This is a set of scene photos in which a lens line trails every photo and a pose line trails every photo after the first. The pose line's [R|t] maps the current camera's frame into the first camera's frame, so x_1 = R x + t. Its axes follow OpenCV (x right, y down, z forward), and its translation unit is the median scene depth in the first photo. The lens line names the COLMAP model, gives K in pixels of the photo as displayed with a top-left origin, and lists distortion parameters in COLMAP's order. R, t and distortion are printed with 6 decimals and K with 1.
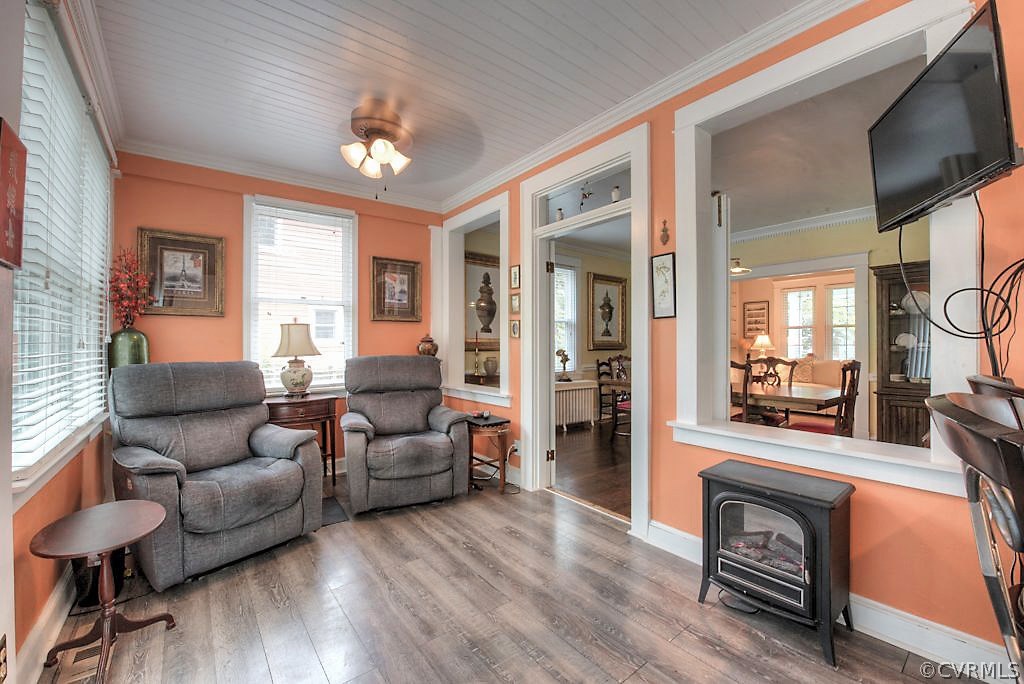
lens RADIAL K [[414.9, 0, 518.2], [0, 414.9, 345.5], [0, 0, 1]] dist [-0.012478, -0.001223]
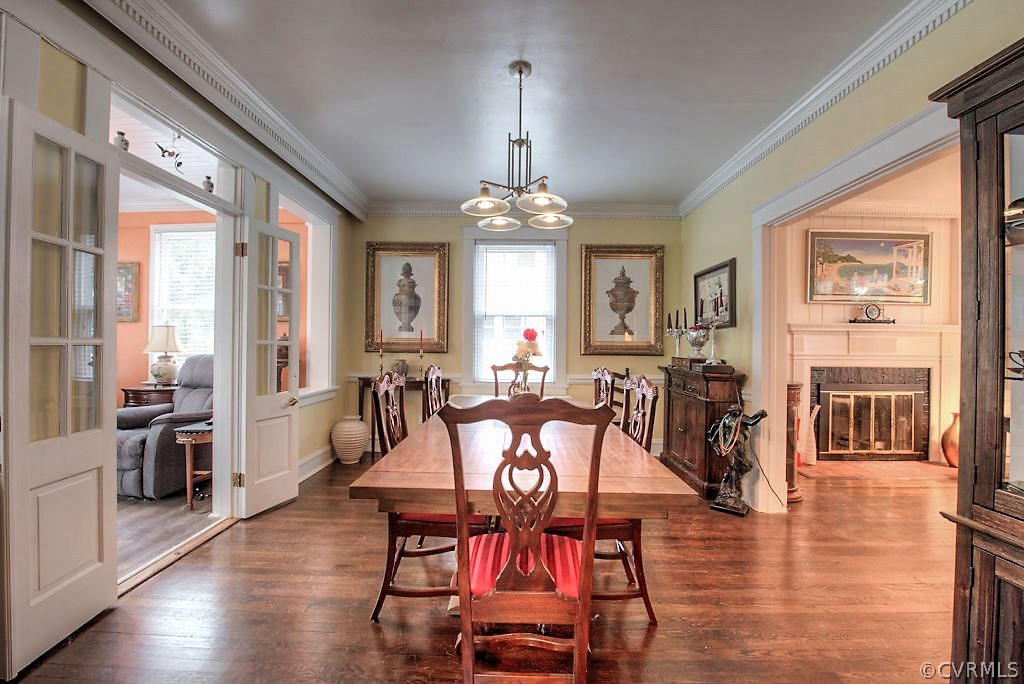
lens RADIAL K [[414.9, 0, 512.5], [0, 414.9, 346.6], [0, 0, 1]] dist [-0.012478, -0.001223]
pose [[0.773122, 0.009410, -0.634188, 1.157589], [-0.010584, 0.999942, 0.001935, -0.005301], [0.634169, 0.005217, 0.773177, 0.823977]]
